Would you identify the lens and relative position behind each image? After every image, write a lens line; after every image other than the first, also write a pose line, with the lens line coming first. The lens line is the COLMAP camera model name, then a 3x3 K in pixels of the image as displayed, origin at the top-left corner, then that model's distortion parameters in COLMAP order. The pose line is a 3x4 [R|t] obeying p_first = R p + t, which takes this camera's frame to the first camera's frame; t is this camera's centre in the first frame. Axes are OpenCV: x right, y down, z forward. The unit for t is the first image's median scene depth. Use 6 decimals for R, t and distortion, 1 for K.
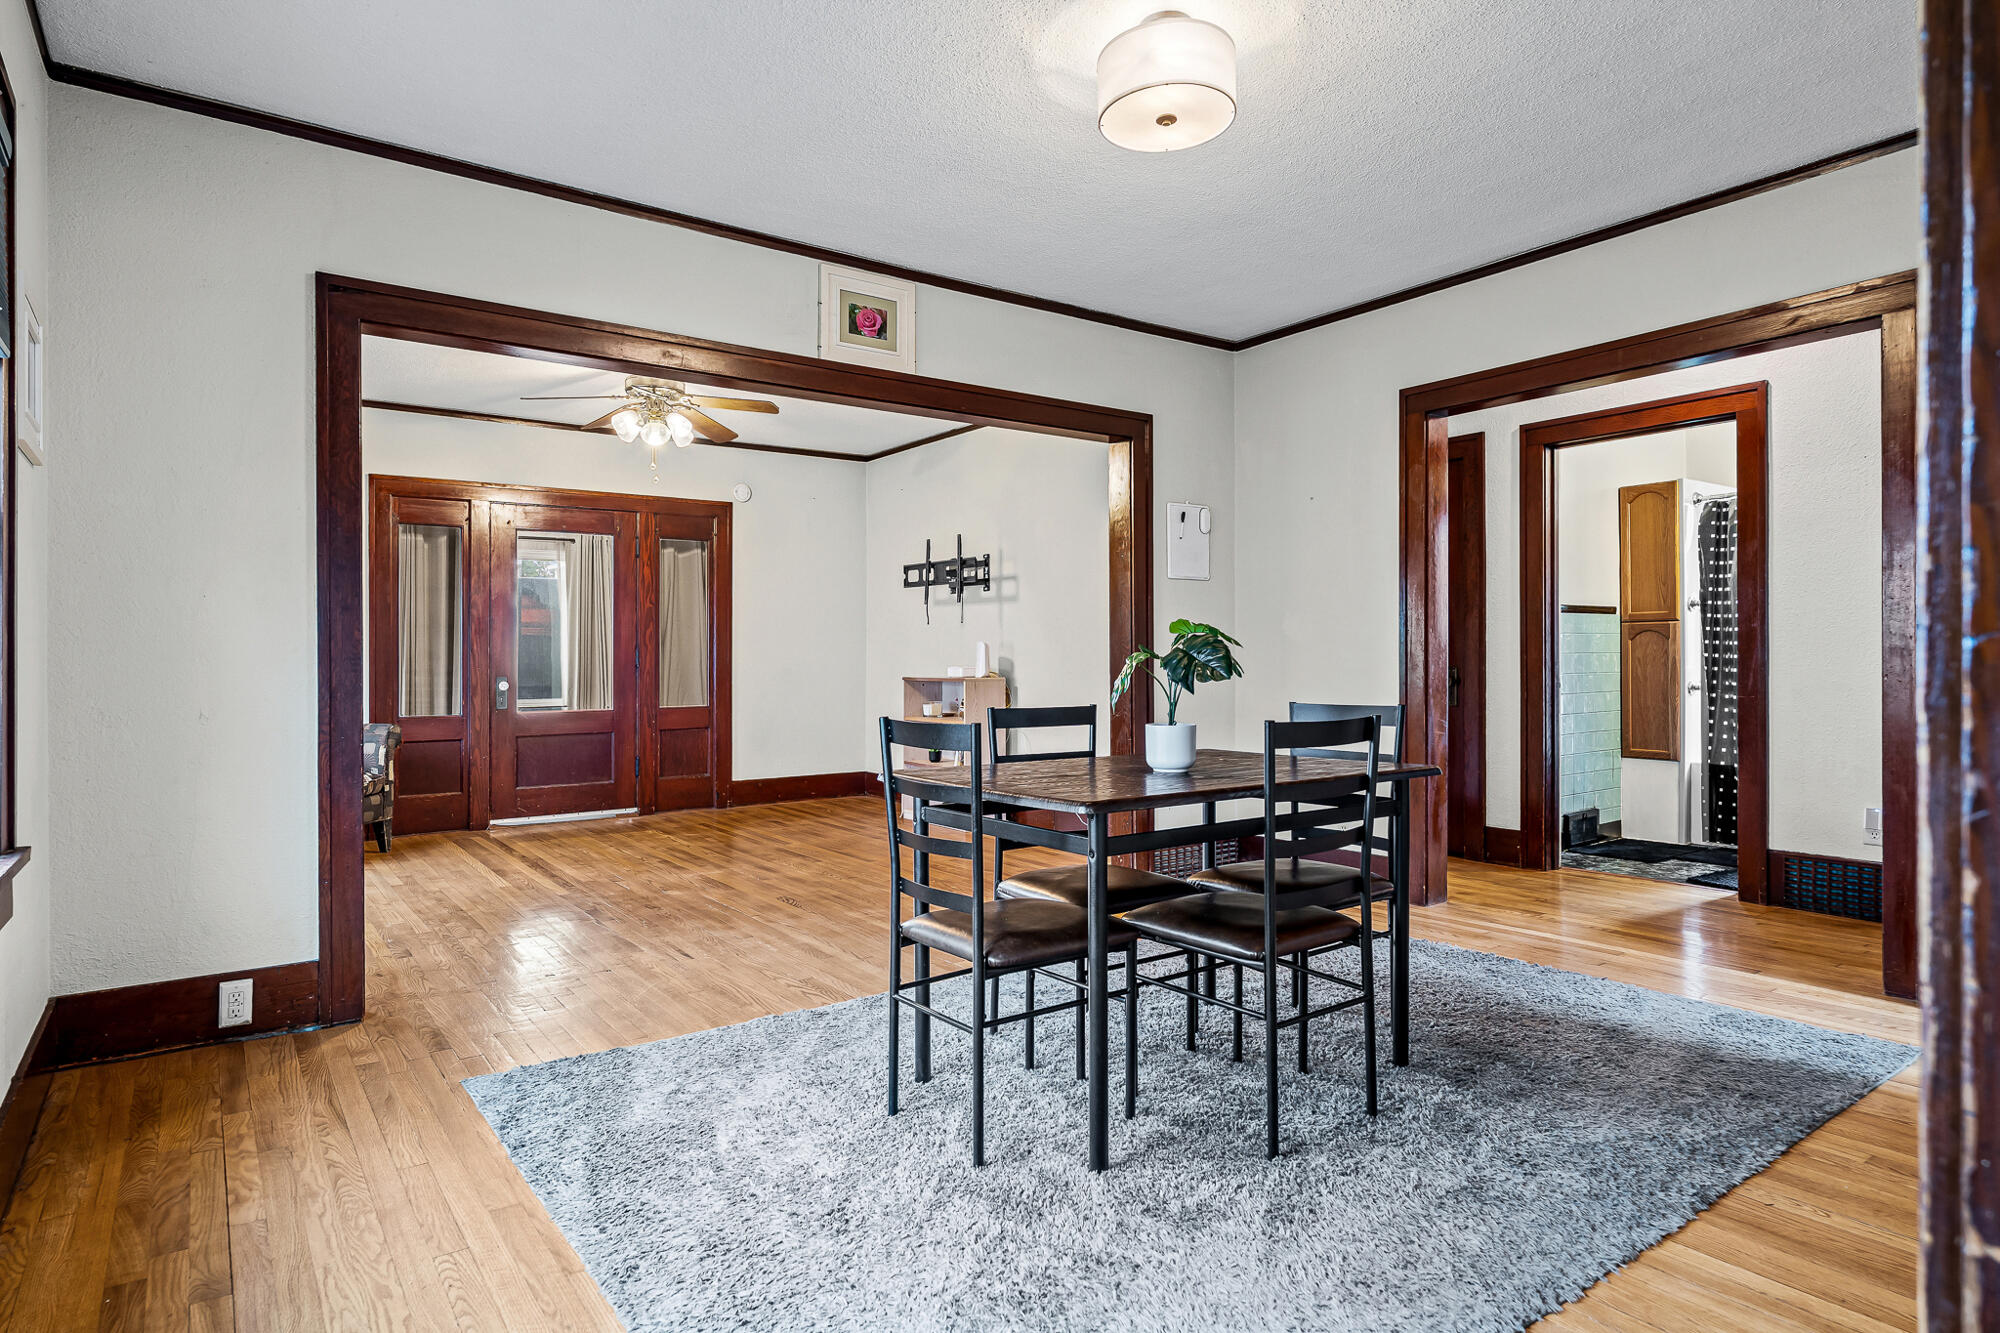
lens RADIAL K [[1118.3, 0, 999.7], [0, 1118.3, 600.6], [0, 0, 1]] dist [0.004367, 0.000272]
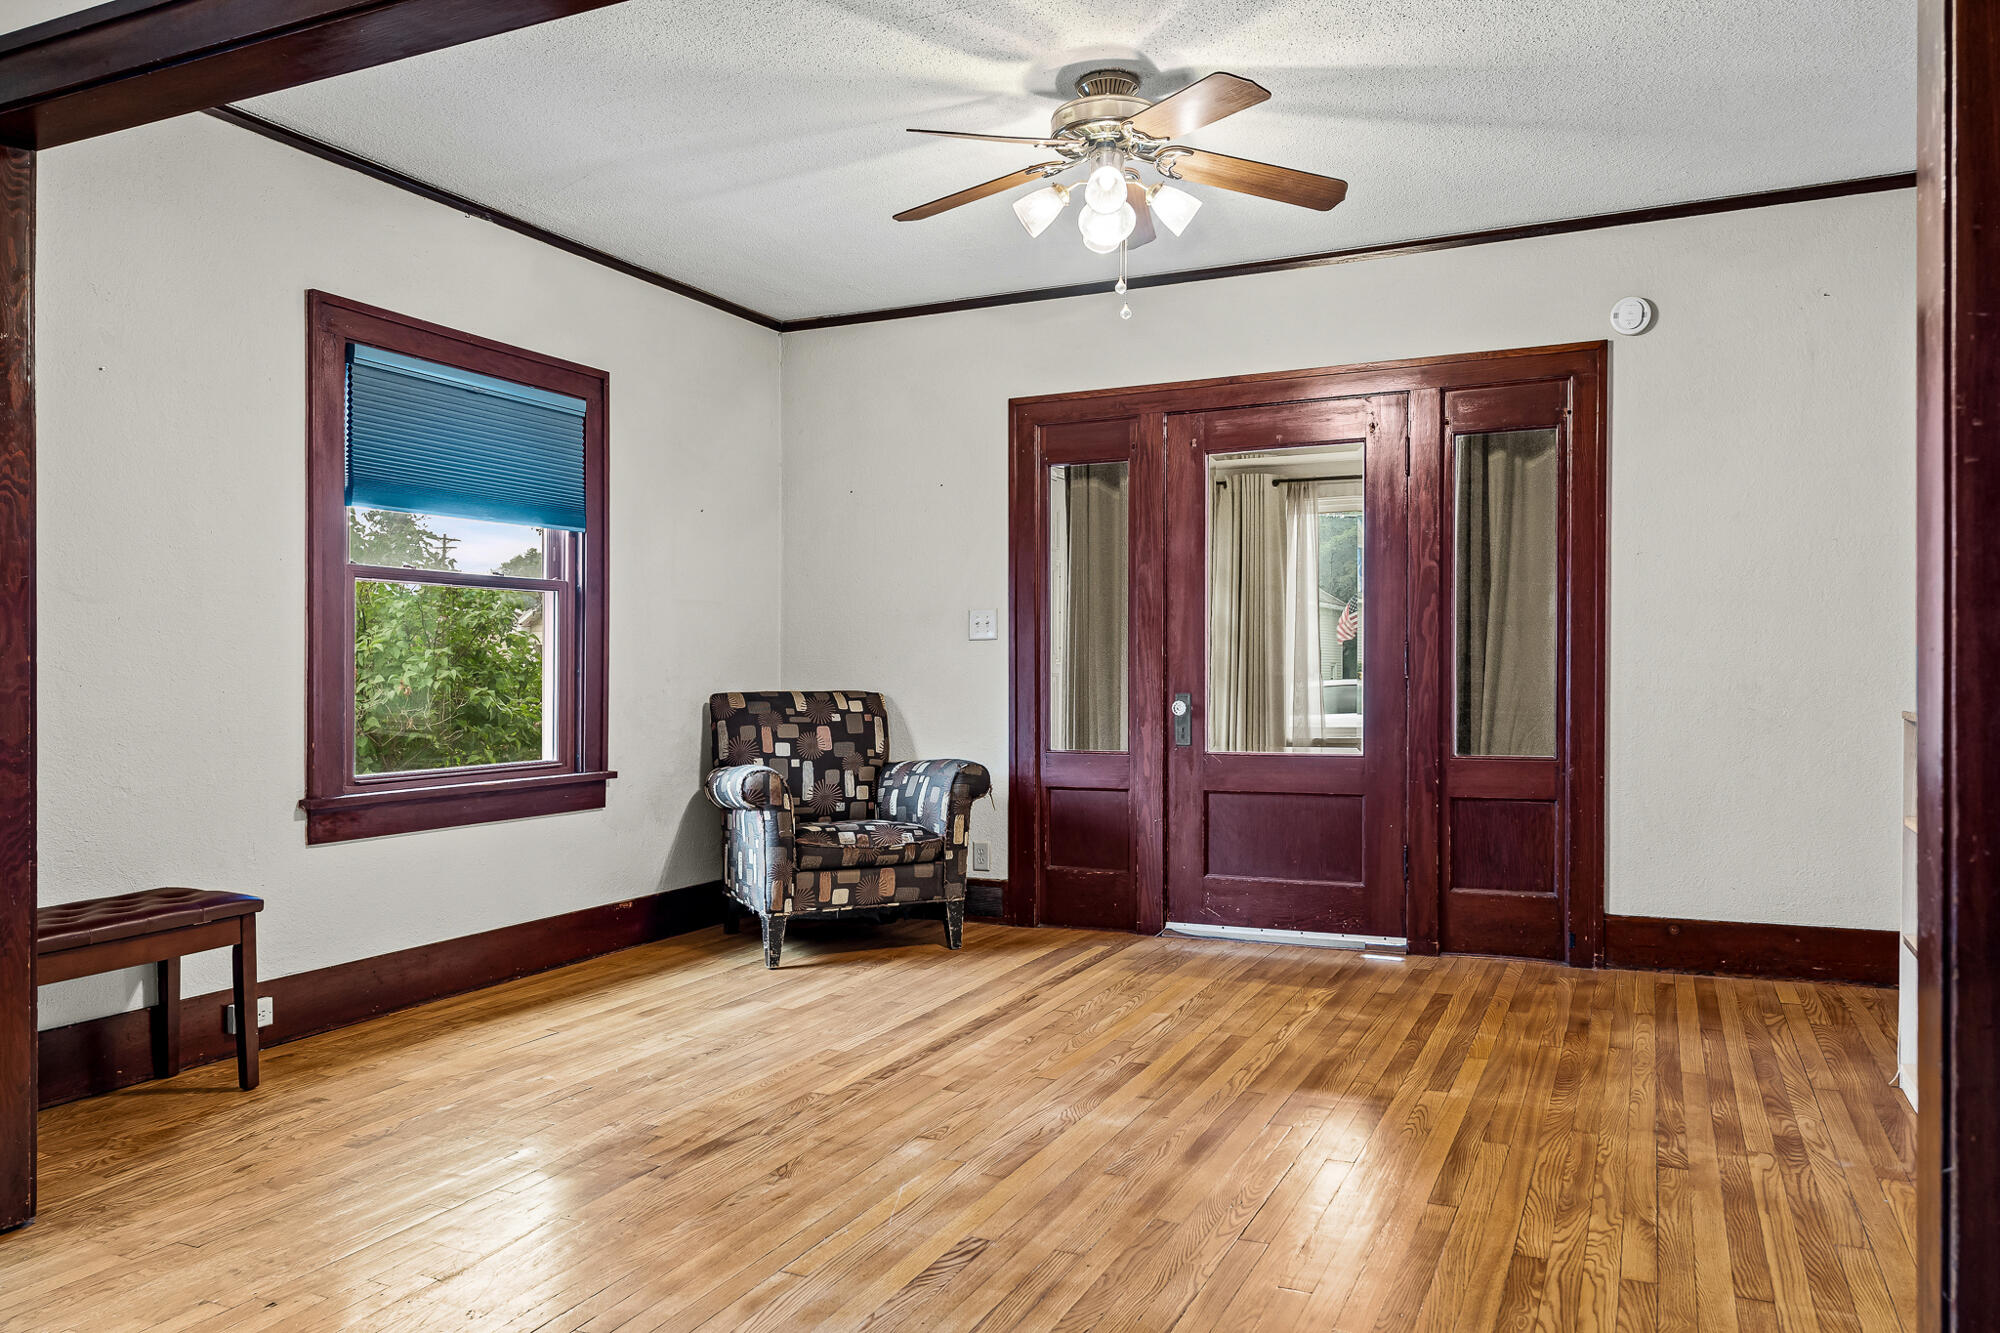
lens RADIAL K [[1408.9, 0, 1000.2], [0, 1408.9, 661.9], [0, 0, 1]] dist [-0.007816, 0.006695]
pose [[0.489469, -0.002380, -0.872017, 0.178233], [0.047964, 0.998556, 0.024197, 0.026030], [0.870701, -0.053669, 0.488877, 0.514094]]
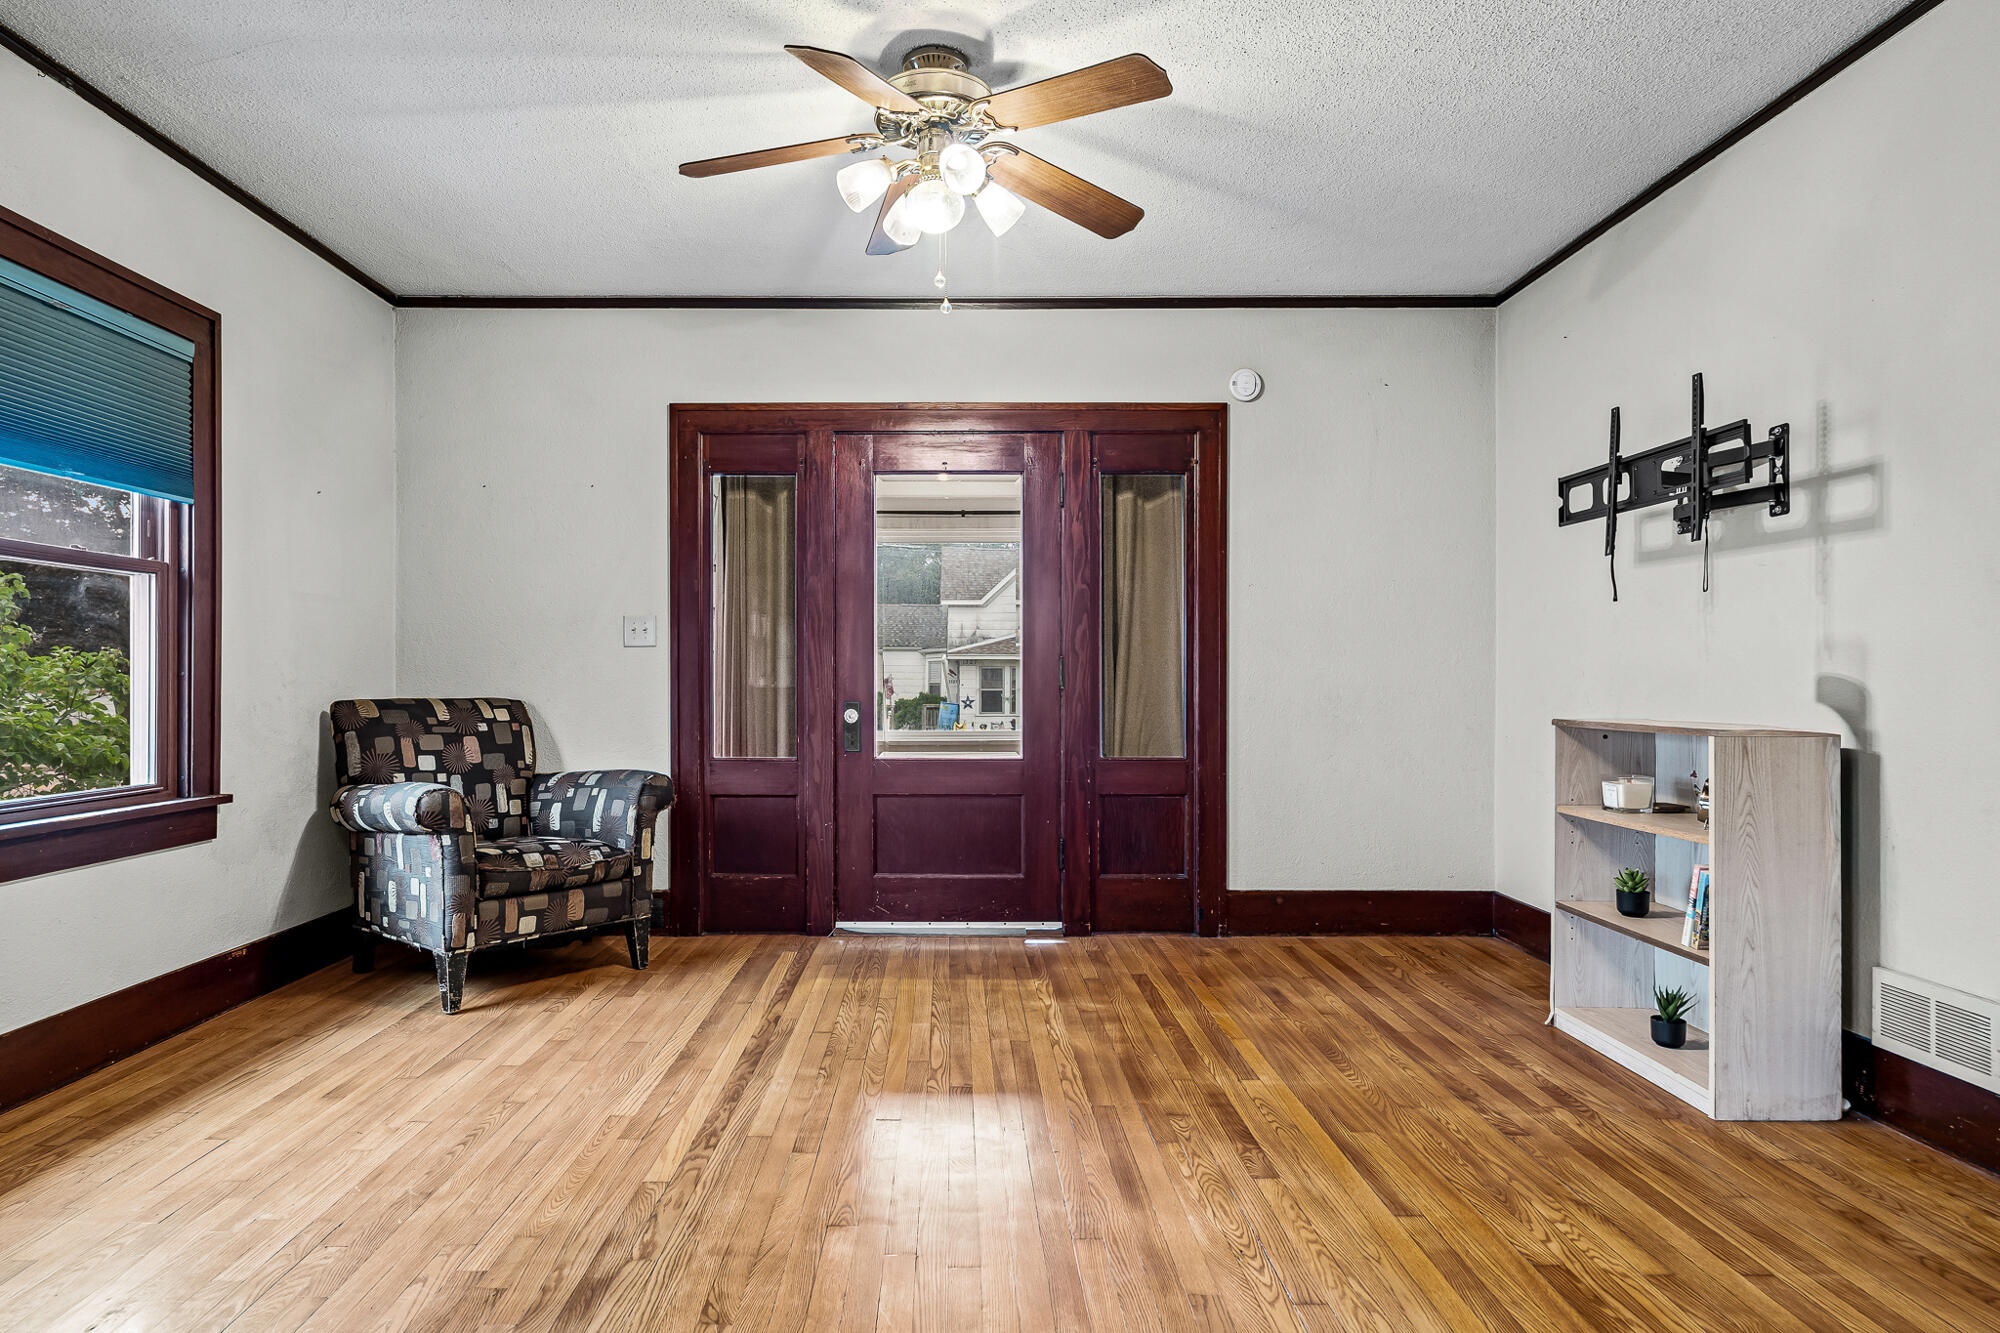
lens RADIAL K [[1151.9, 0, 947.5], [0, 1151.9, 681.8], [0, 0, 1]] dist [-0.004559, 0.001456]
pose [[0.807646, 0.009963, -0.589584, -0.008819], [0.021605, 0.998686, 0.046473, 0.025935], [0.589272, -0.050272, 0.806369, 0.479661]]
